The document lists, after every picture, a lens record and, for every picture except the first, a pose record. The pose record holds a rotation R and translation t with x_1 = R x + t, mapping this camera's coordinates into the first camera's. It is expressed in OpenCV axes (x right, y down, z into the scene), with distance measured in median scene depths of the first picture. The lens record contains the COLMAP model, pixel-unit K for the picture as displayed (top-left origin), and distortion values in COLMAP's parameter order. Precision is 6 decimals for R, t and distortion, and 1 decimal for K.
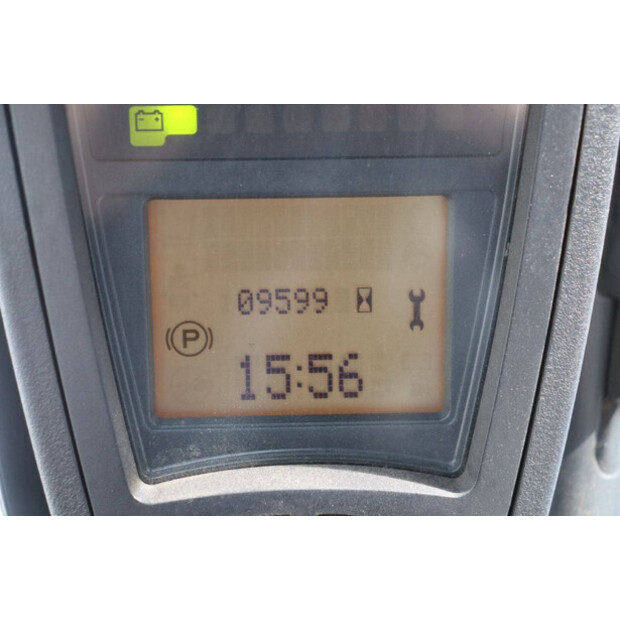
lens RADIAL K [[1479.1, 0, 310.0], [0, 1479.1, 310.0], [0, 0, 1]] dist [0.251227, -0.357674]
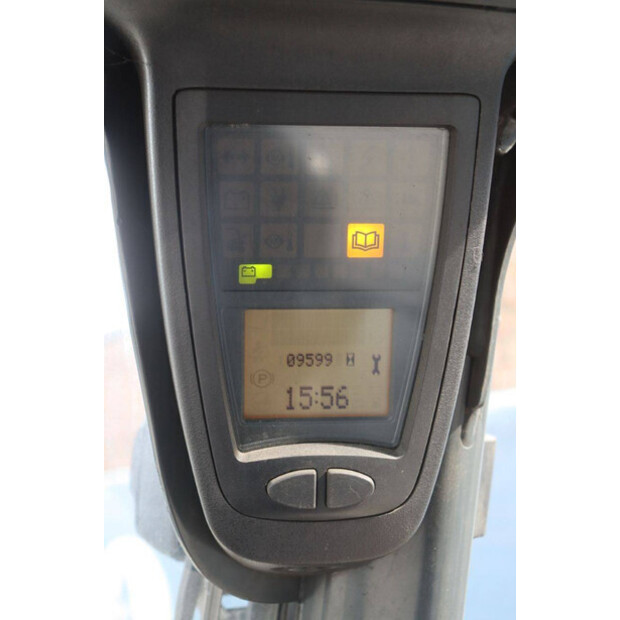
lens RADIAL K [[1115.7, 0, 313.1], [0, 1115.7, 312.3], [0, 0, 1]] dist [0.159590, 0.195595]
pose [[0.996218, 0.011781, 0.086081, -0.143054], [-0.011571, 0.999929, -0.002944, -0.065384], [-0.086110, 0.001937, 0.996284, -0.487660]]
